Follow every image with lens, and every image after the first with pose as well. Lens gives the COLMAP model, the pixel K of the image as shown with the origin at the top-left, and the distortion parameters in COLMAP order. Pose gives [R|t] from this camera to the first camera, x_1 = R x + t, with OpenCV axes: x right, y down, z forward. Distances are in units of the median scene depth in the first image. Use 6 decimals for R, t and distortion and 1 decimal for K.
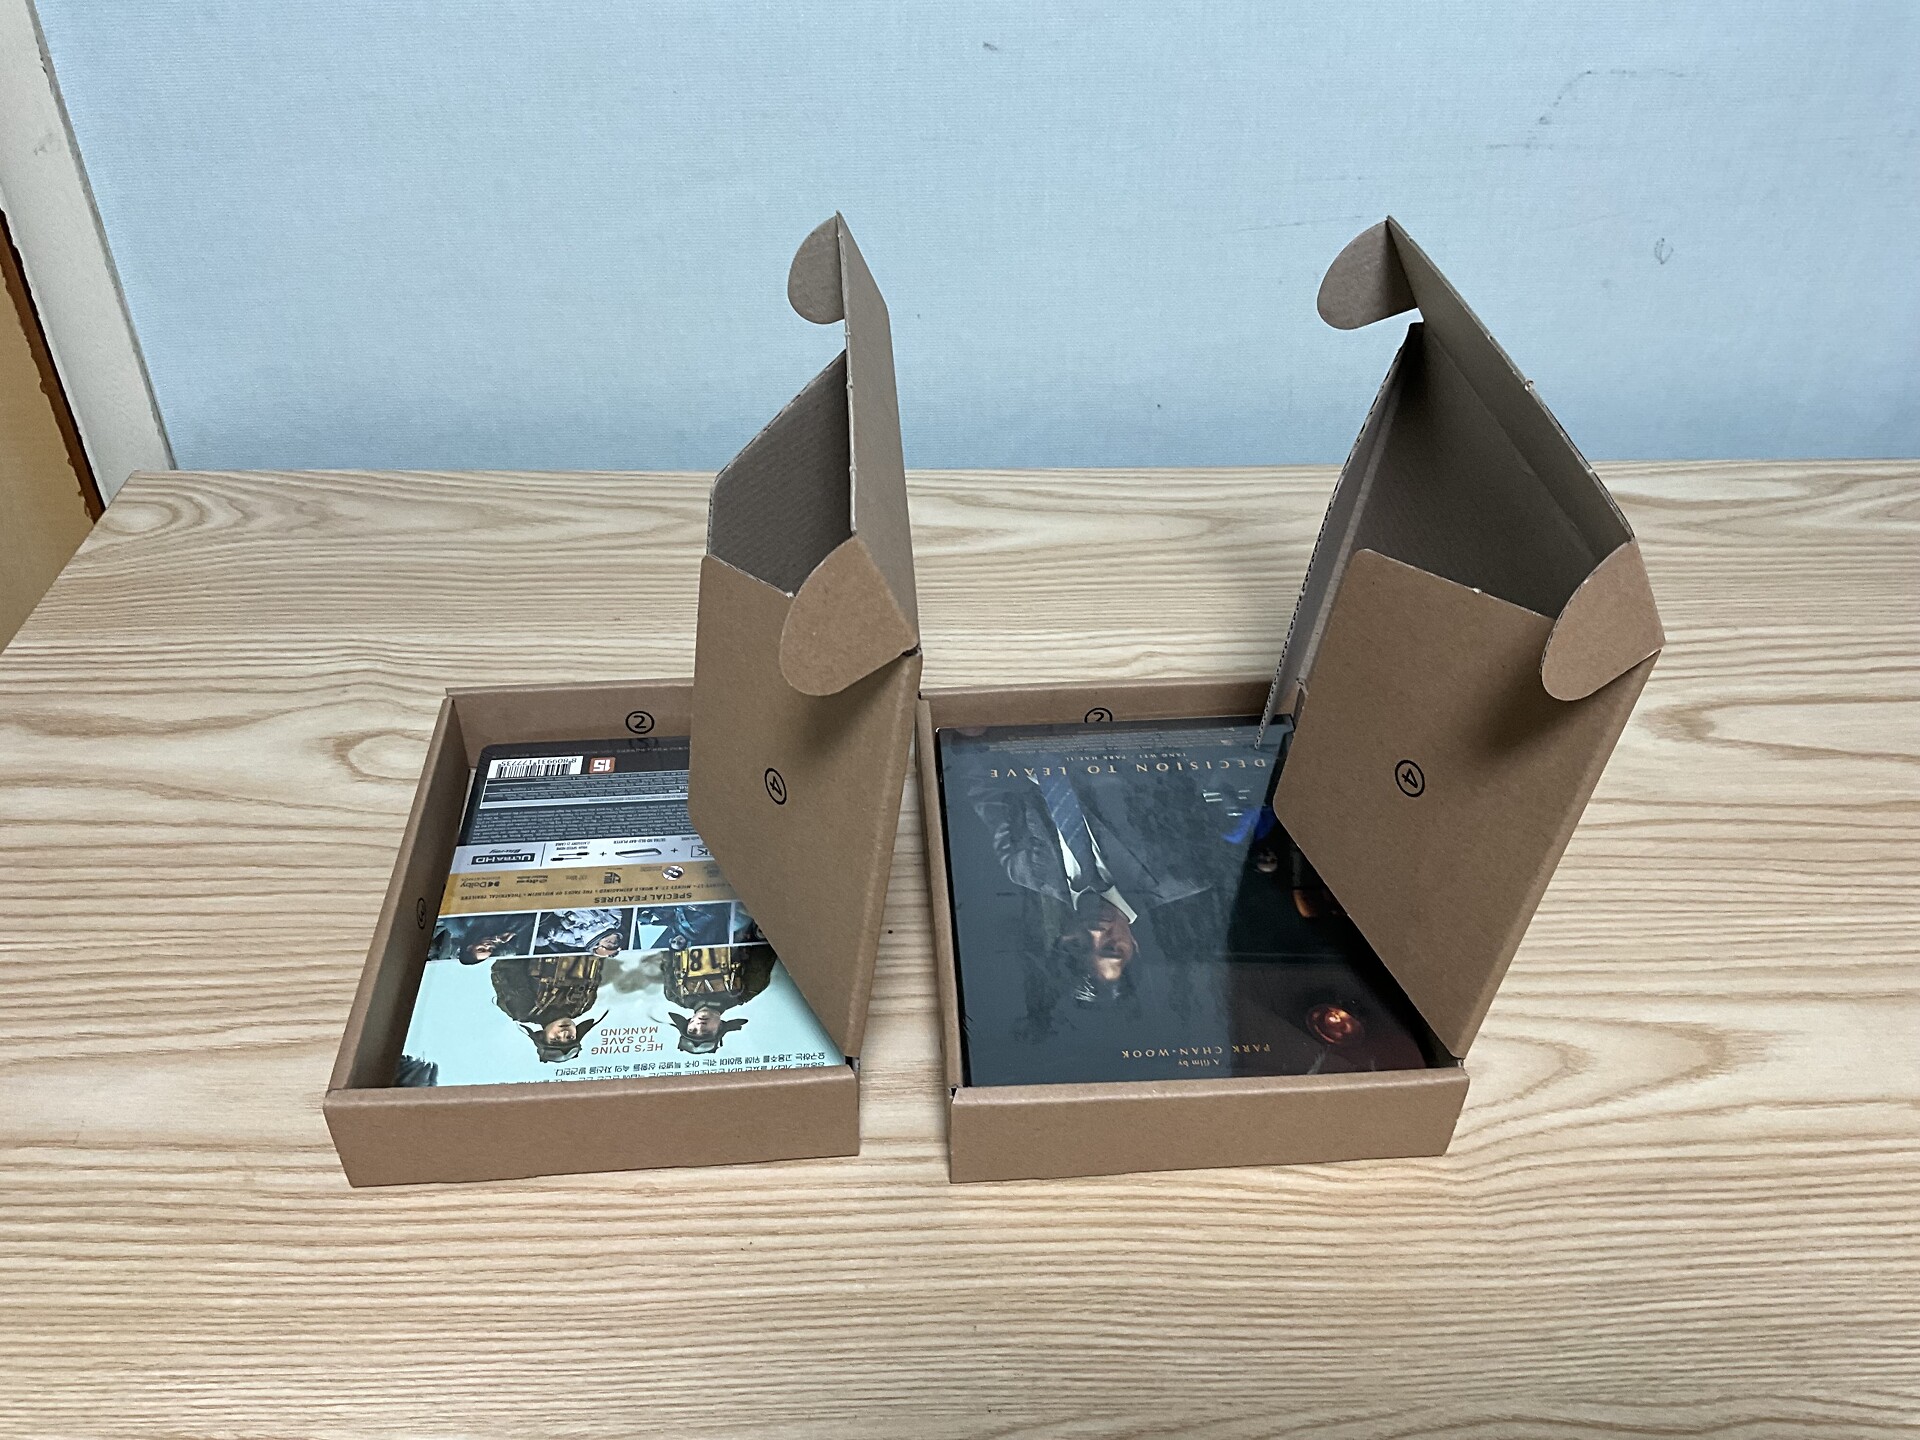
lens RADIAL K [[1609.8, 0, 954.8], [0, 1609.8, 718.4], [0, 0, 1]] dist [0.079451, -0.179063]
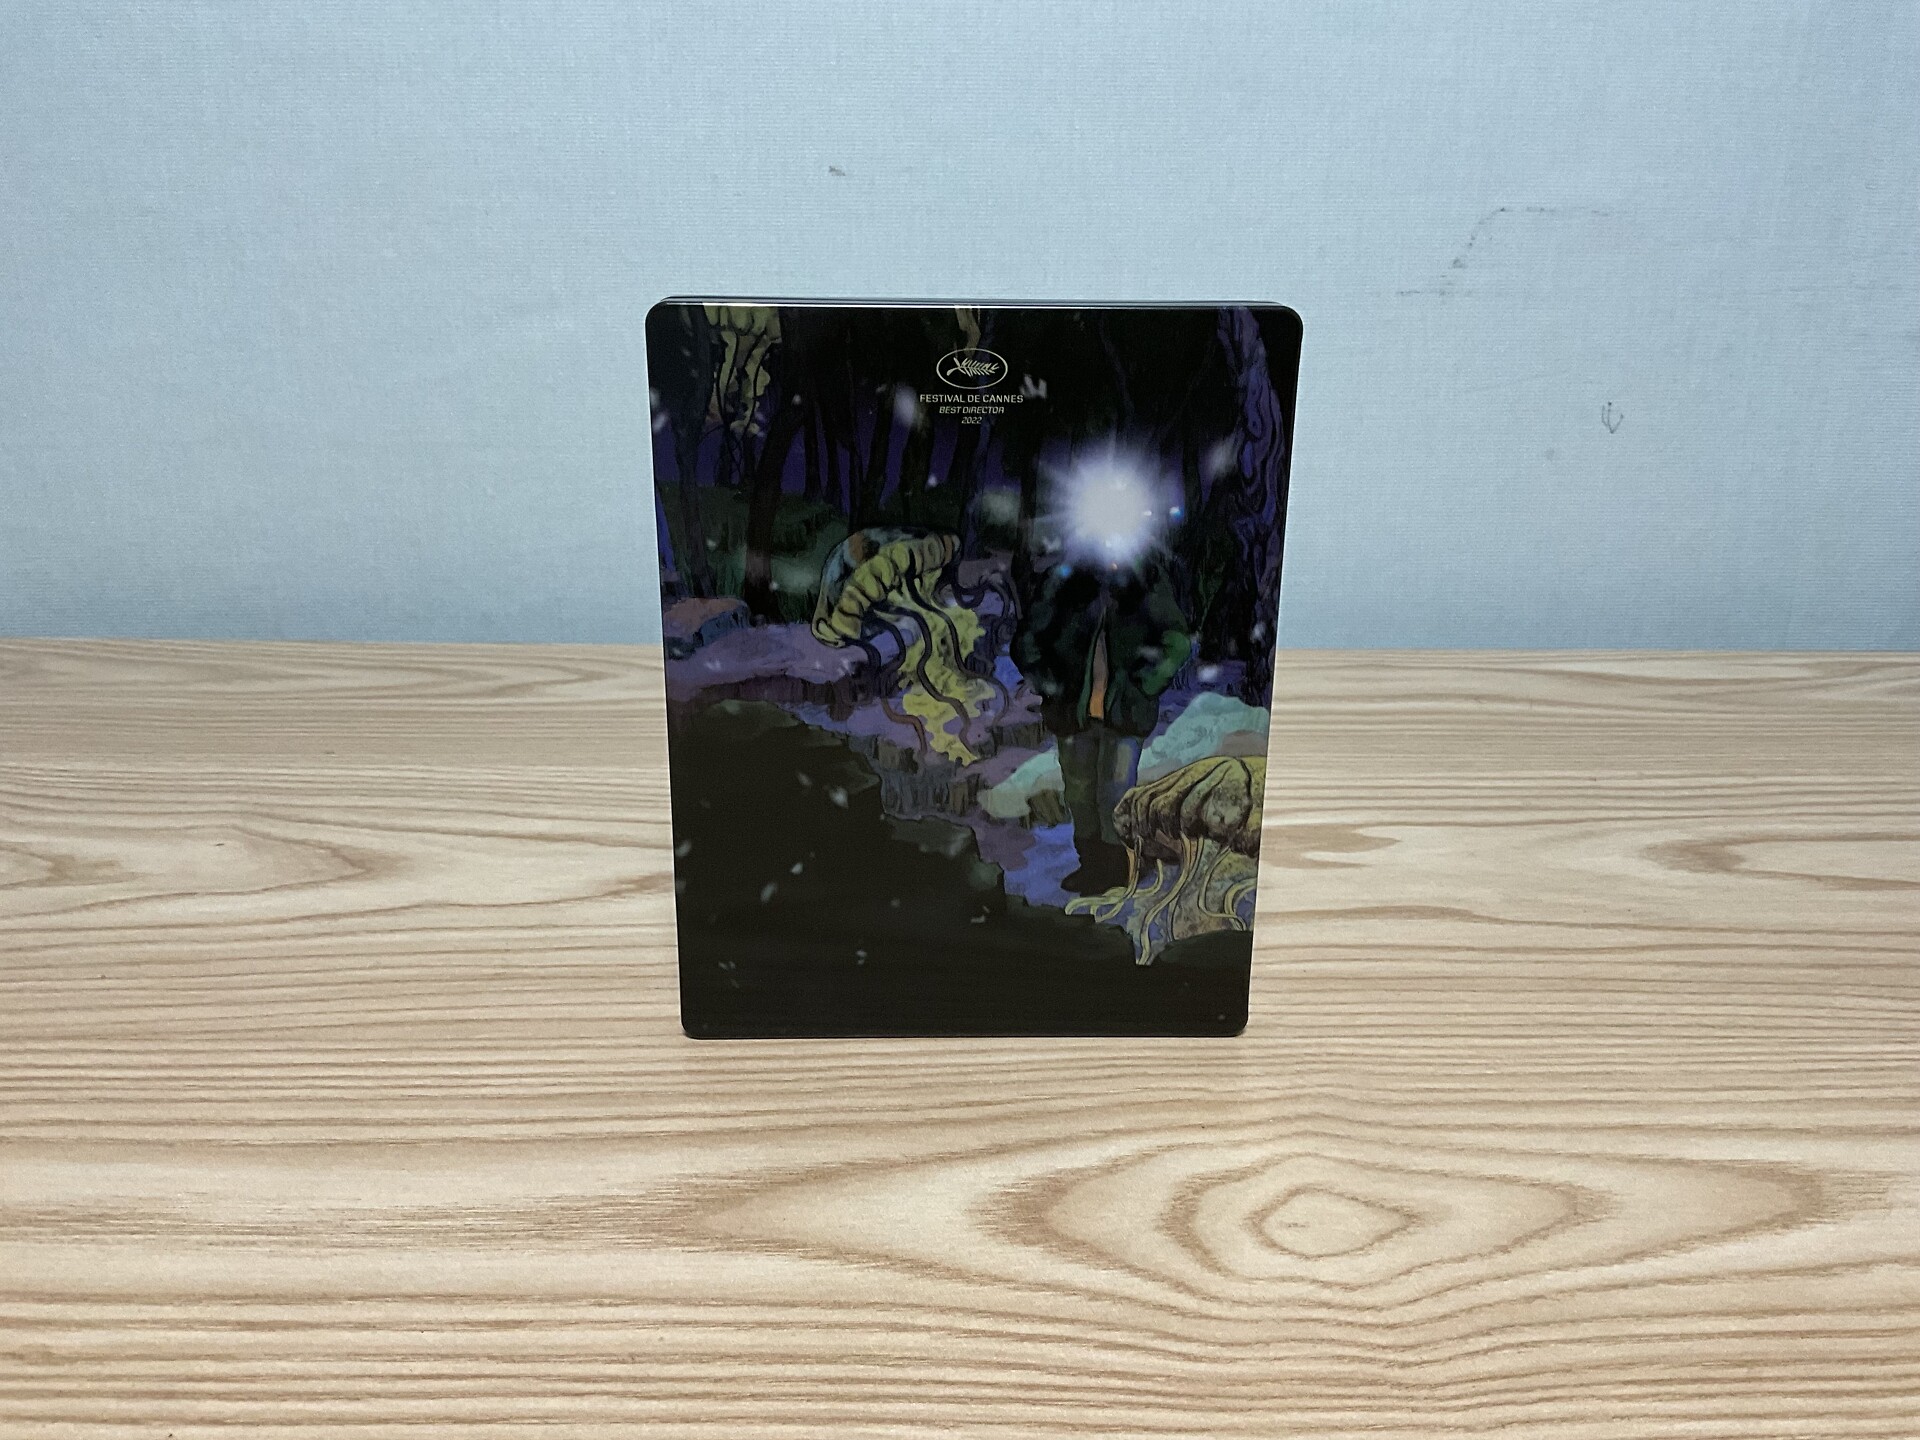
lens RADIAL K [[1609.8, 0, 958.3], [0, 1609.8, 711.8], [0, 0, 1]] dist [0.079451, -0.179063]
pose [[0.999947, 0.007624, -0.006898, 0.150700], [-0.009448, 0.945963, -0.324136, 0.256370], [0.004054, 0.324184, 0.945985, 0.365867]]
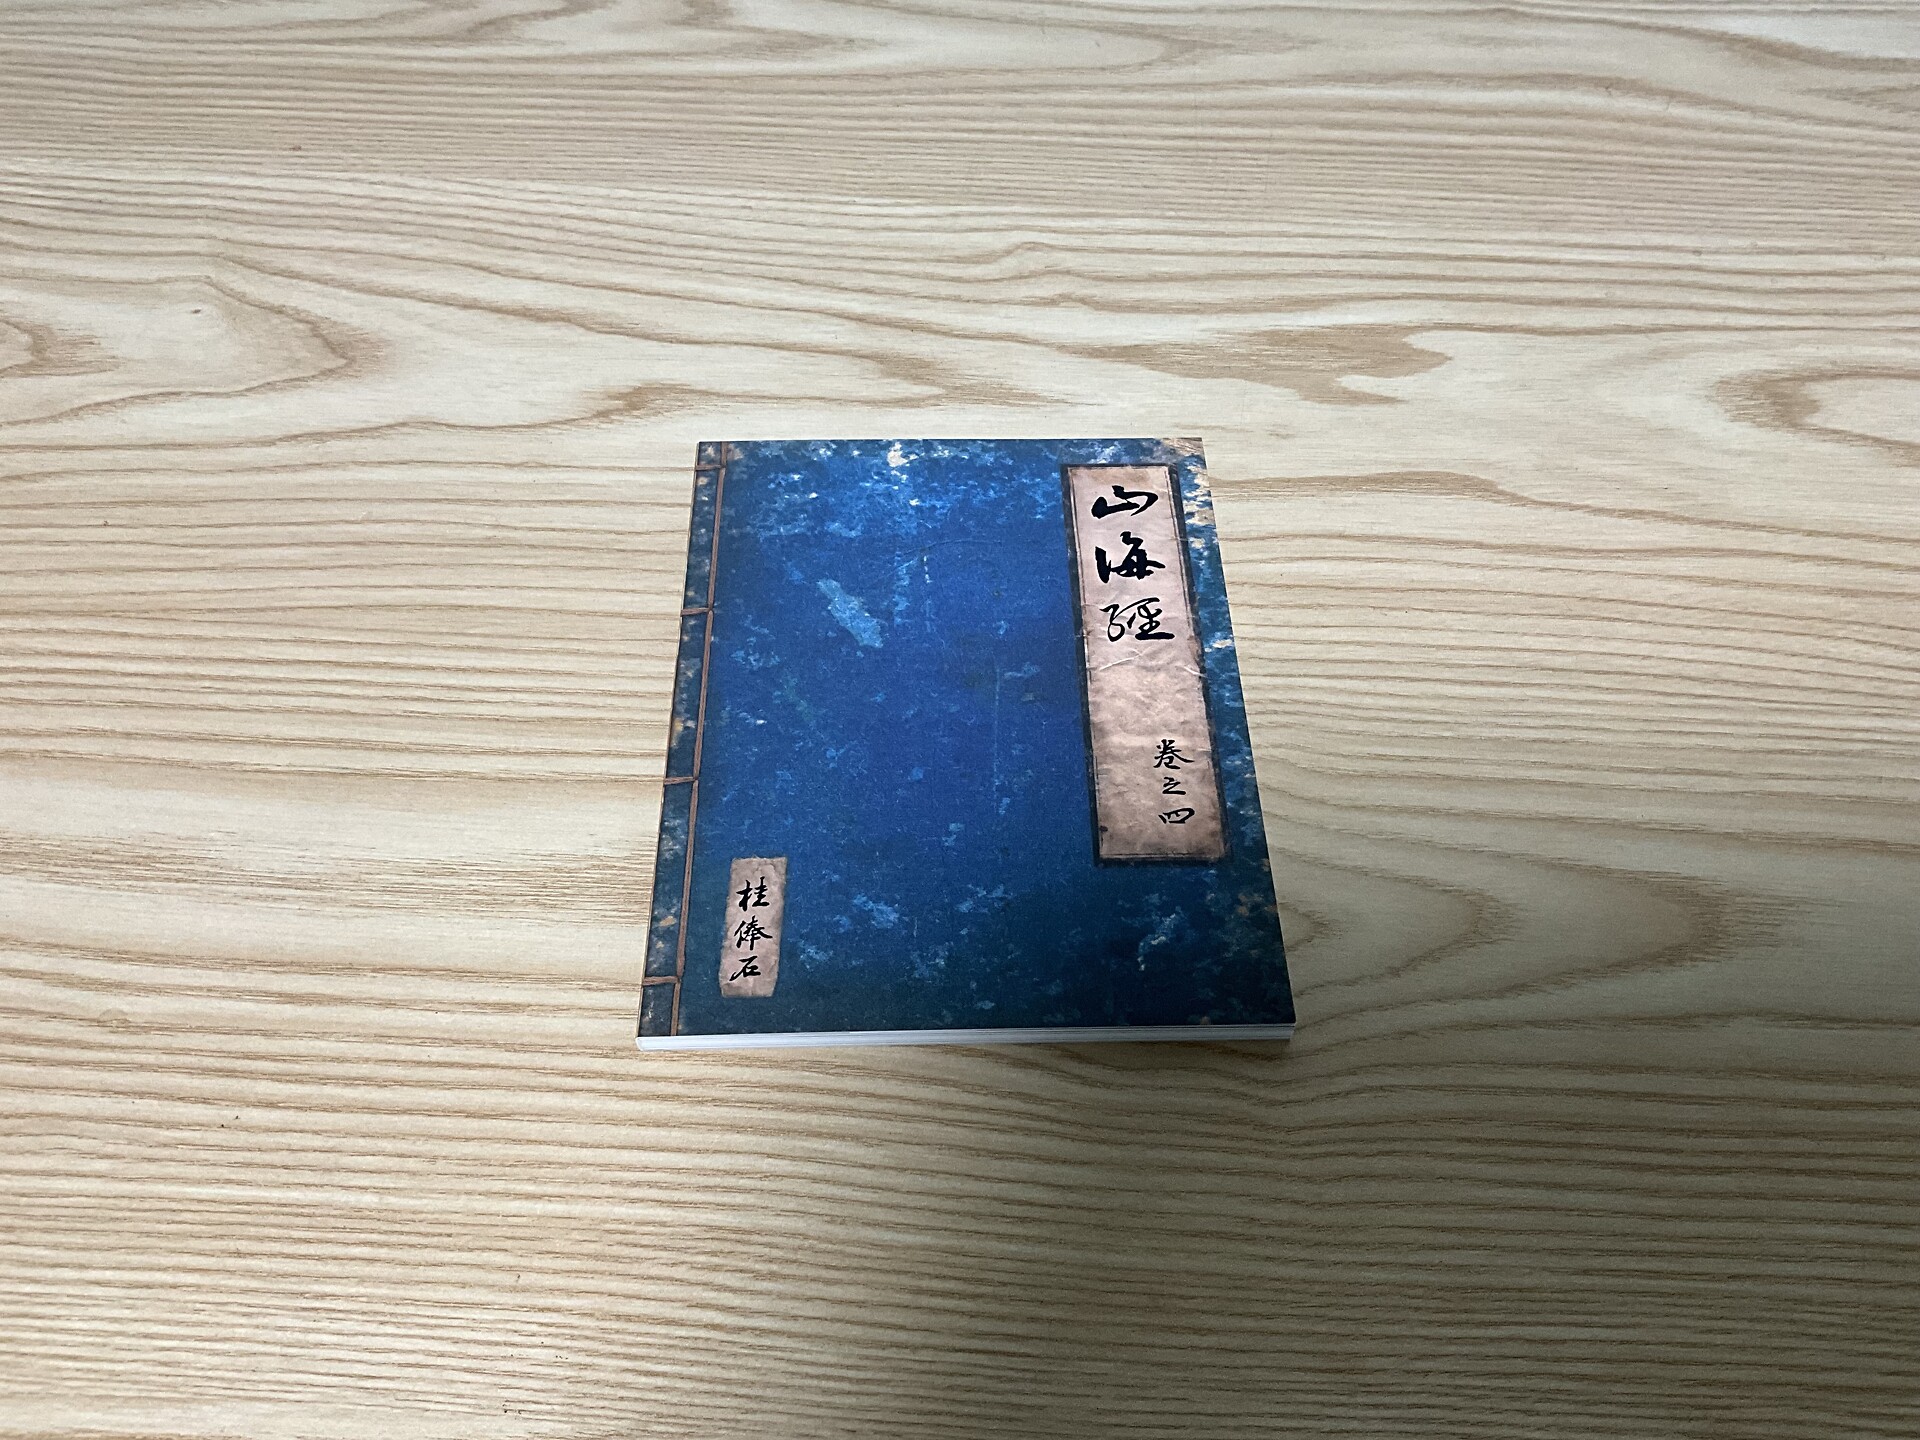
lens RADIAL K [[1609.8, 0, 958.3], [0, 1609.8, 728.7], [0, 0, 1]] dist [0.079451, -0.179063]
pose [[0.996276, 0.073195, -0.045573, 0.198923], [-0.057373, 0.957313, 0.283301, -0.052613], [0.064364, -0.279631, 0.957948, 0.382768]]
